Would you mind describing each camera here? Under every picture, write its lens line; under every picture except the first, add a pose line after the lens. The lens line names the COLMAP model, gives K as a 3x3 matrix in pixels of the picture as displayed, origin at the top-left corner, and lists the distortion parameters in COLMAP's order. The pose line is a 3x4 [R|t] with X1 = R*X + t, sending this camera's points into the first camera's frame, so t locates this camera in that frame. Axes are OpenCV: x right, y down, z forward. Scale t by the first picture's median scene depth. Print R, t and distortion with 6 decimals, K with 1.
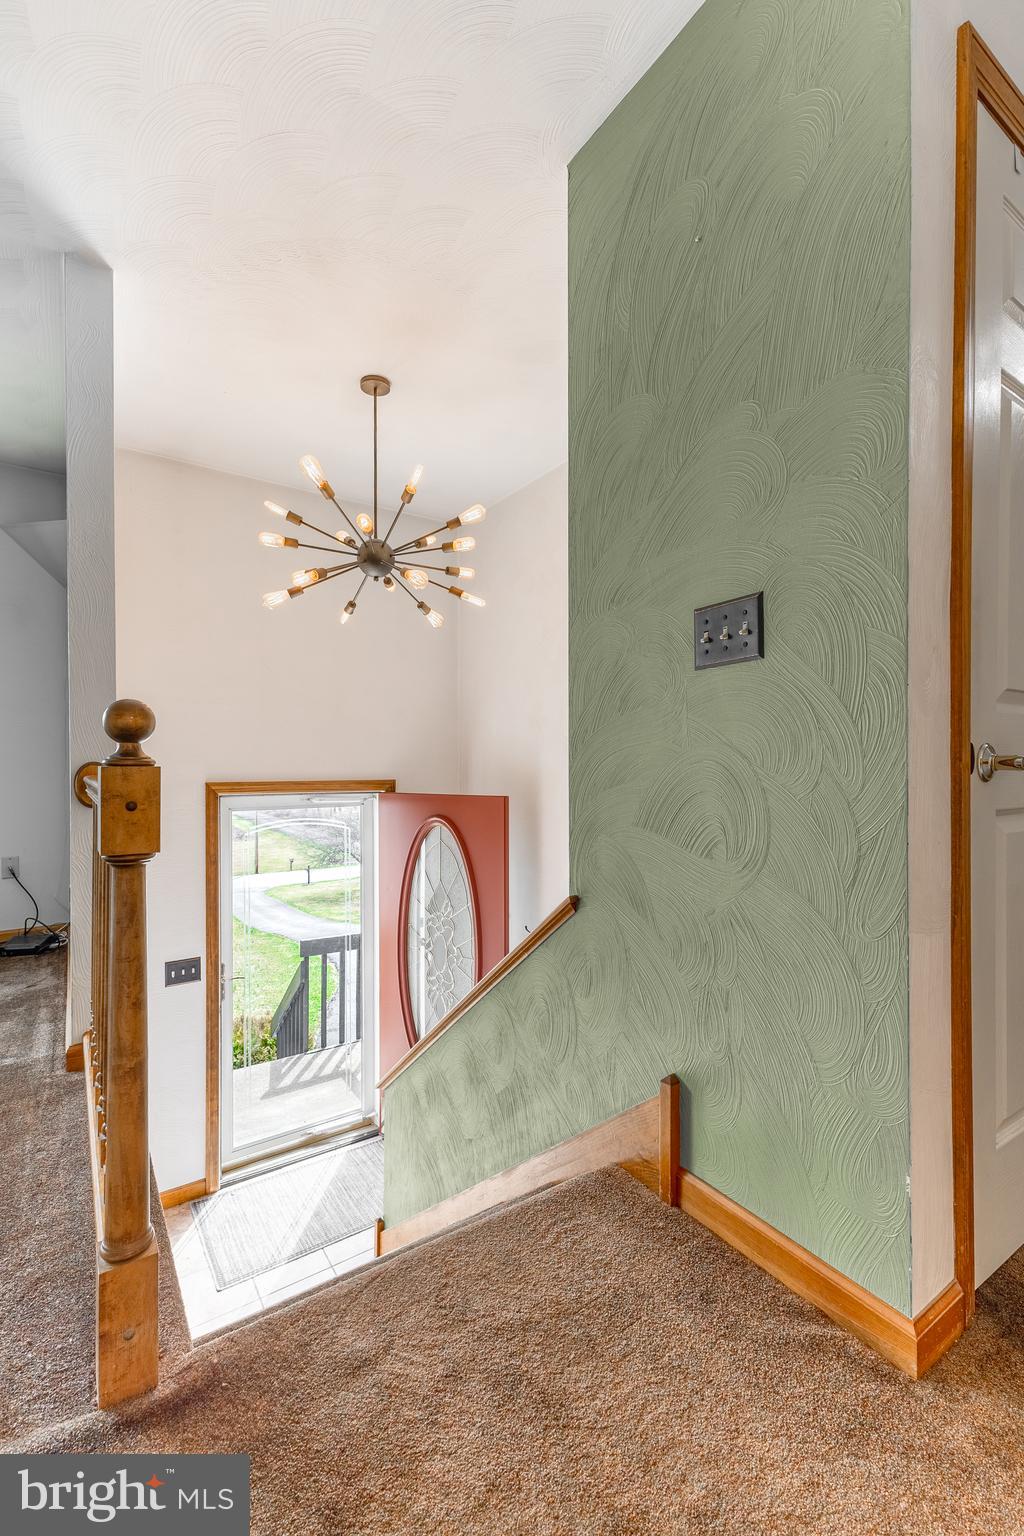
lens RADIAL K [[667.8, 0, 512.0], [0, 667.8, 768.0], [0, 0, 1]] dist [0.000401, 0.000039]
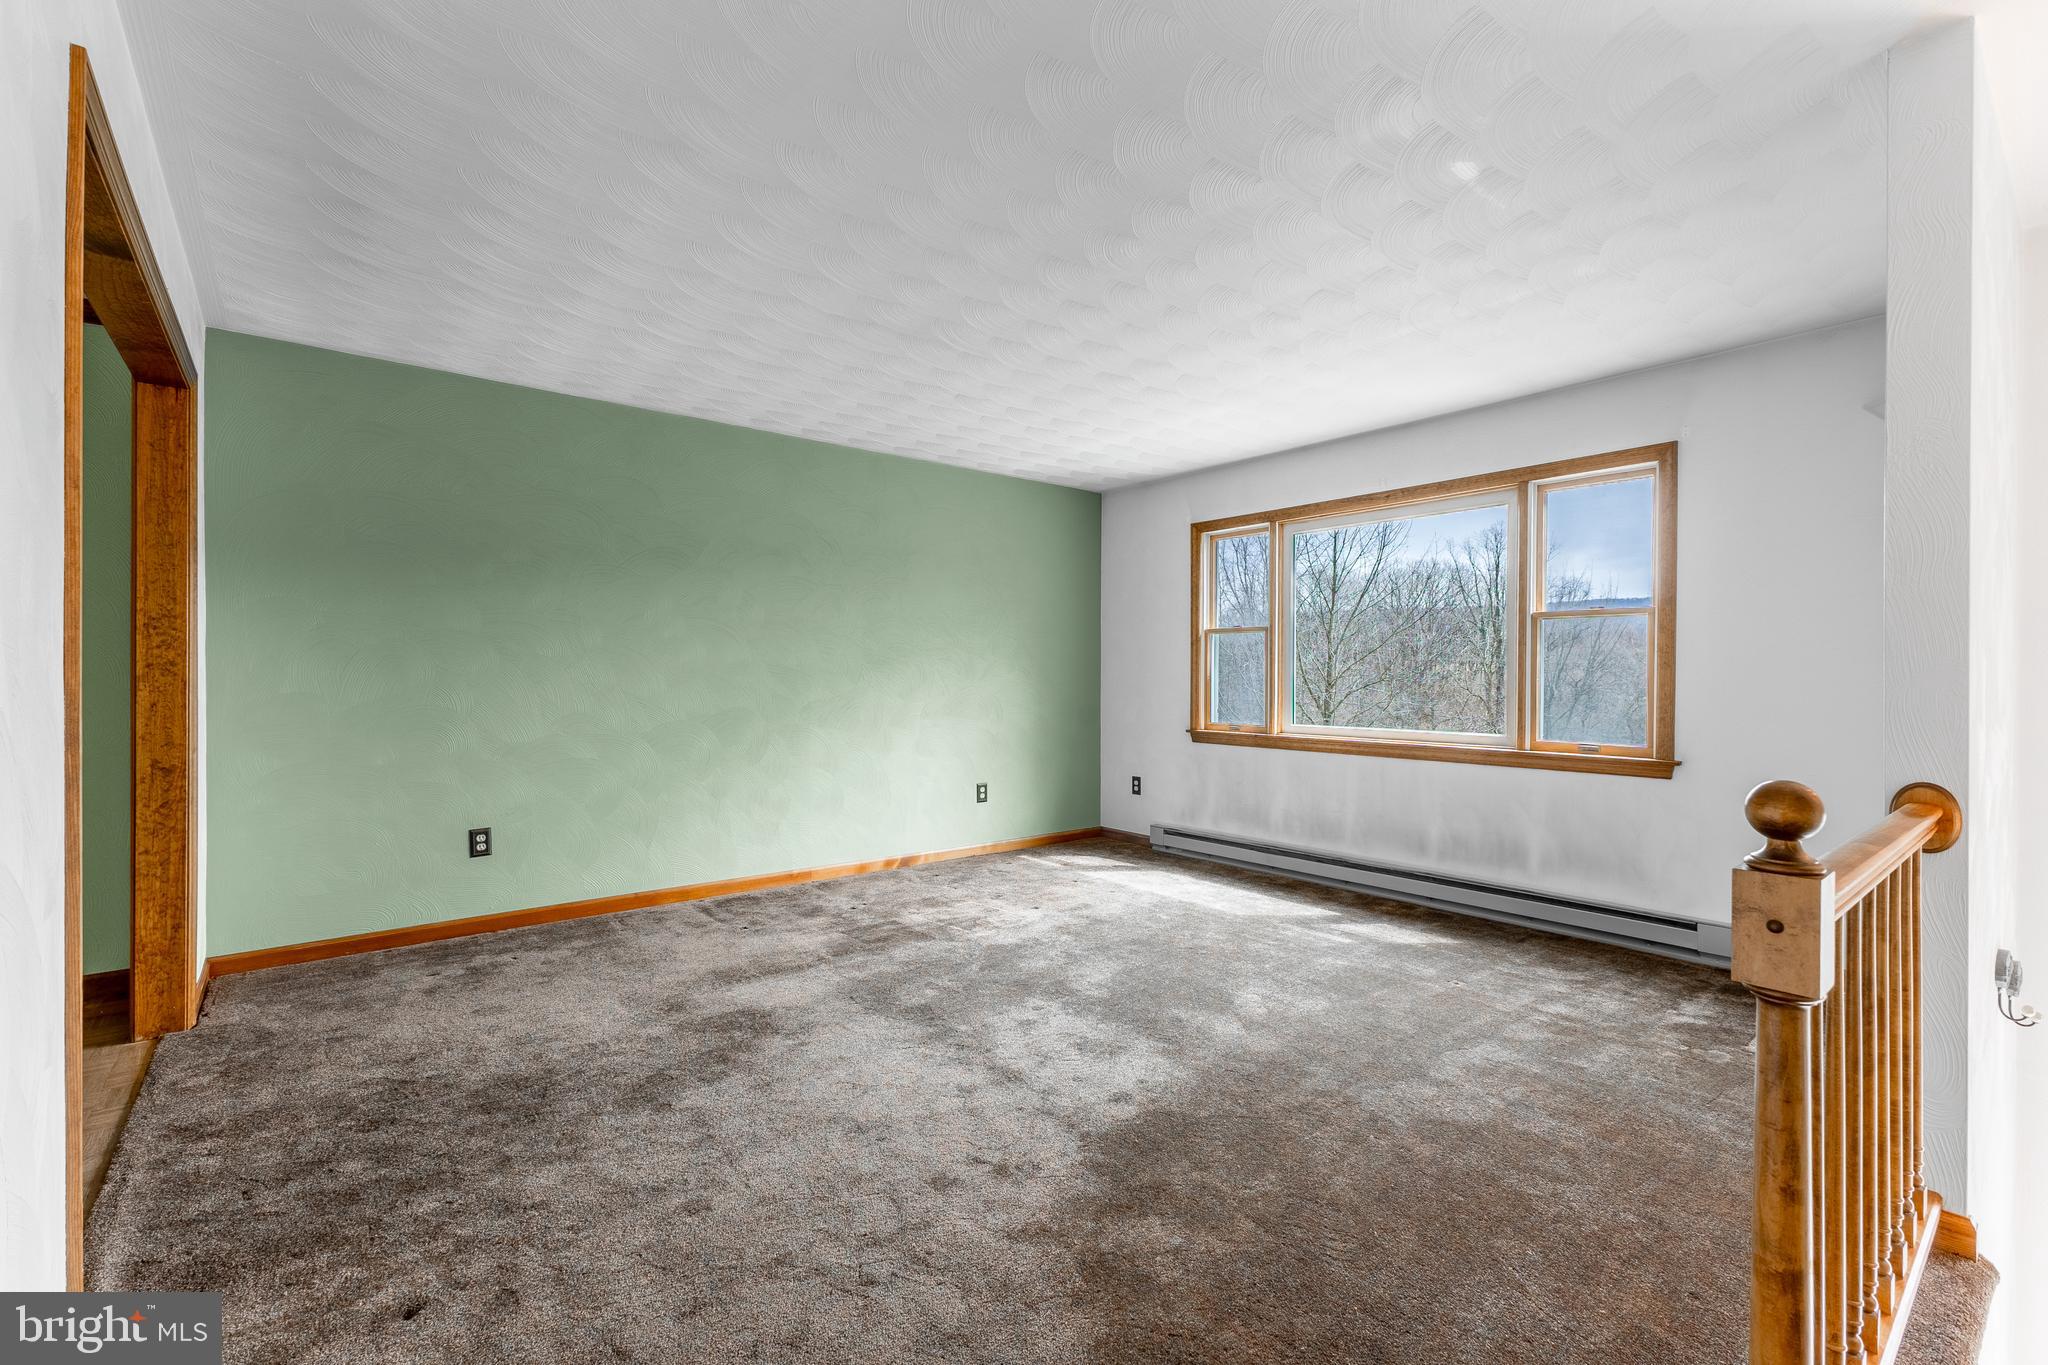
lens RADIAL K [[879.6, 0, 1024.0], [0, 879.6, 682.5], [0, 0, 1]] dist [0.001301, 0.000210]
pose [[0.091065, 0.002600, -0.995842, 0.339083], [-0.009499, 0.999953, 0.001743, -0.206980], [0.995800, 0.009300, 0.091085, 0.050304]]
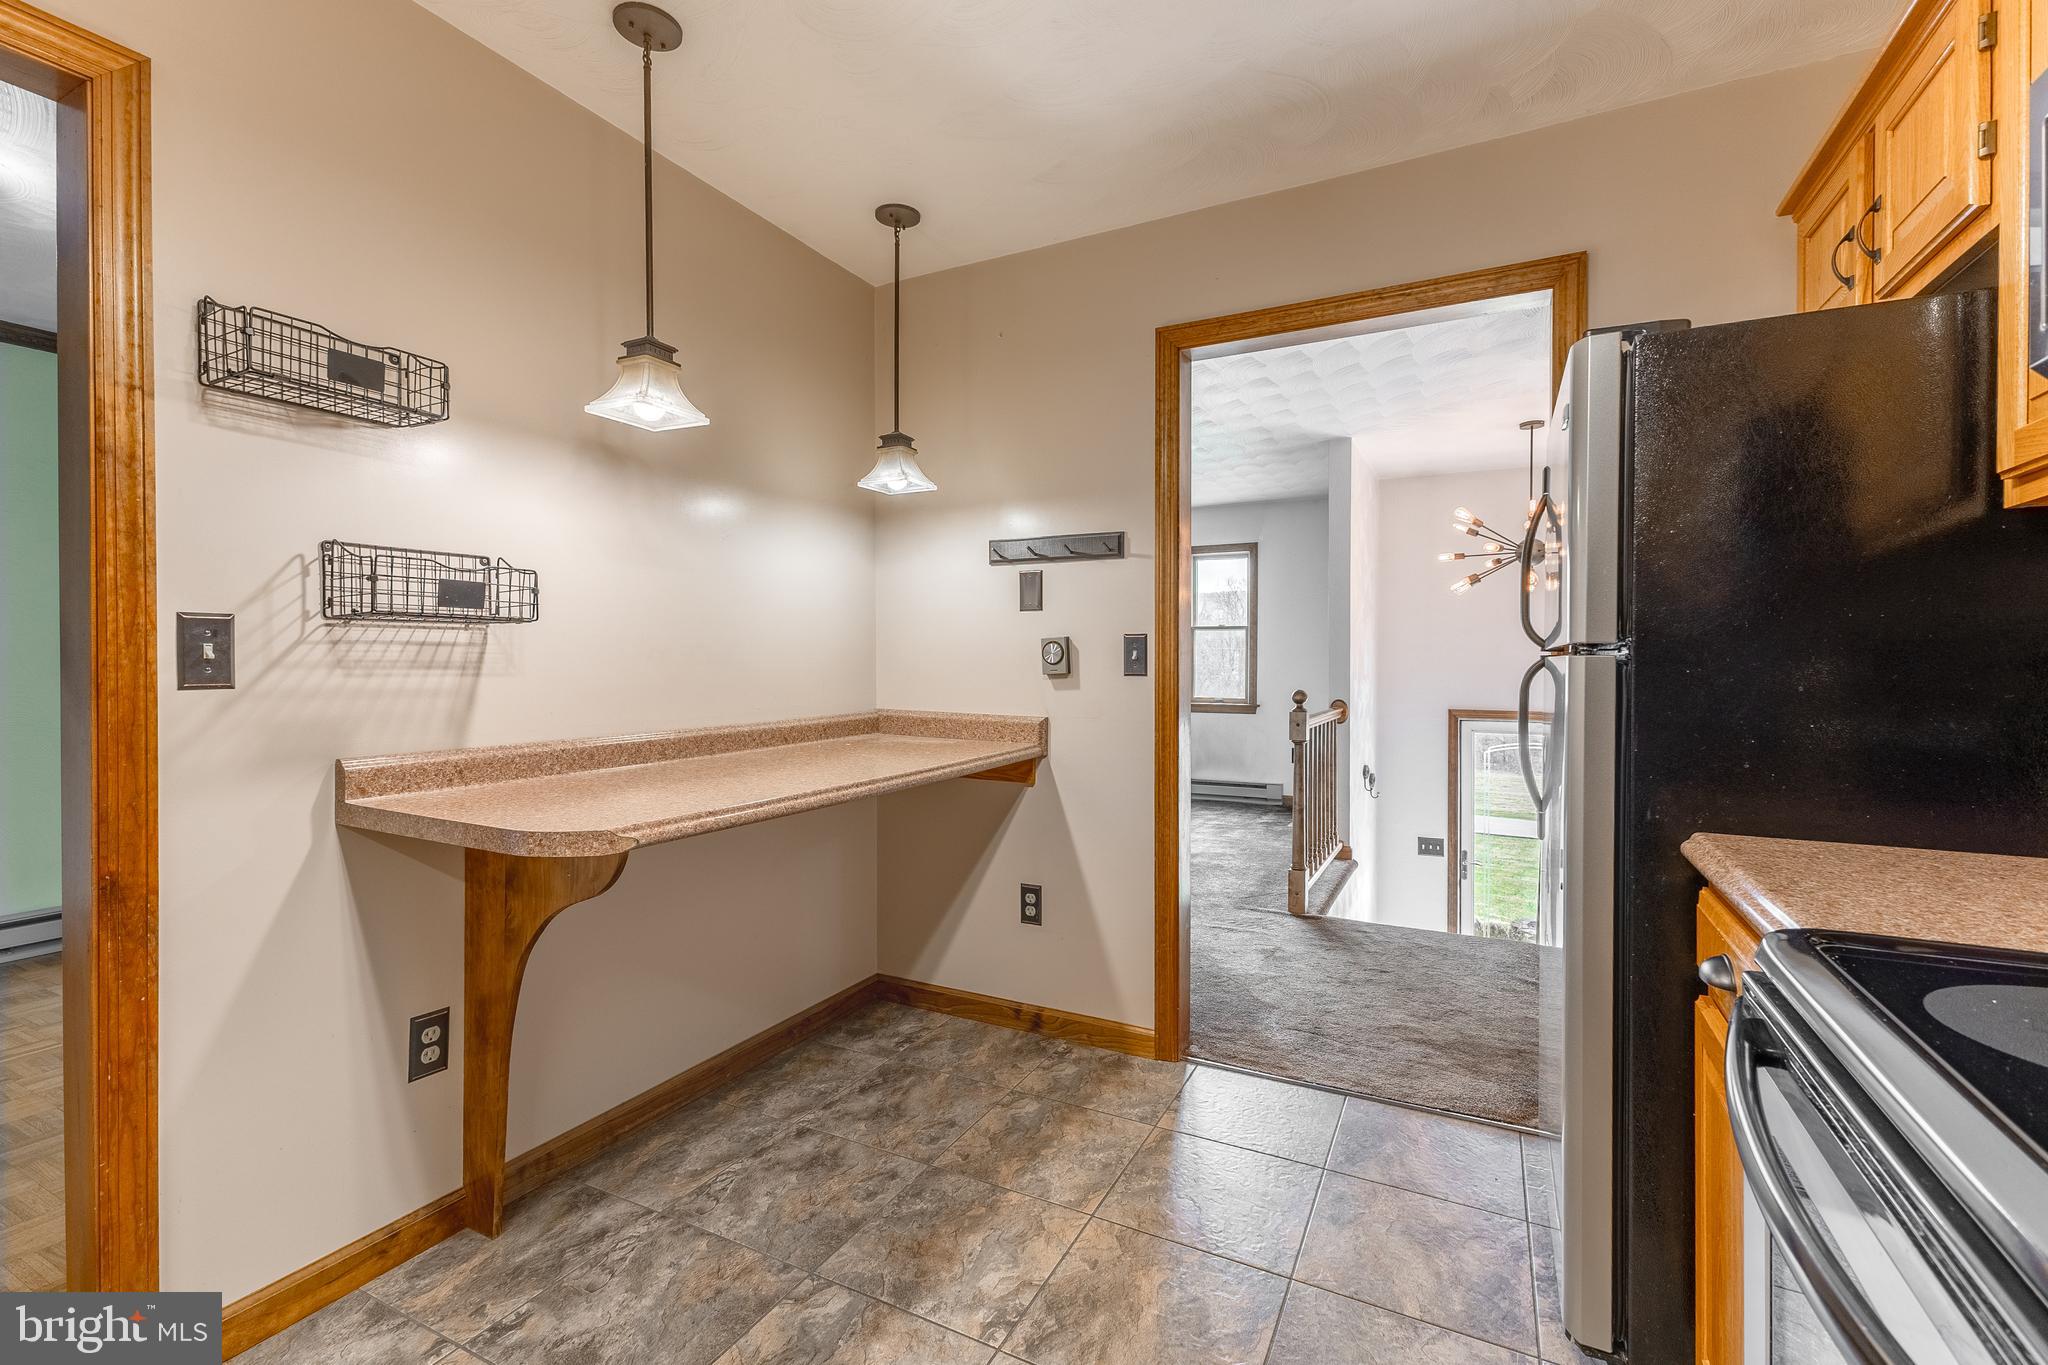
lens RADIAL K [[890.3, 0, 1024.0], [0, 890.3, 682.5], [0, 0, 1]] dist [0.000401, 0.000039]
pose [[0.480670, 0.016654, -0.876743, 2.397514], [-0.004964, 0.999855, 0.016272, -0.195634], [0.876887, -0.003470, 0.480683, -2.074539]]
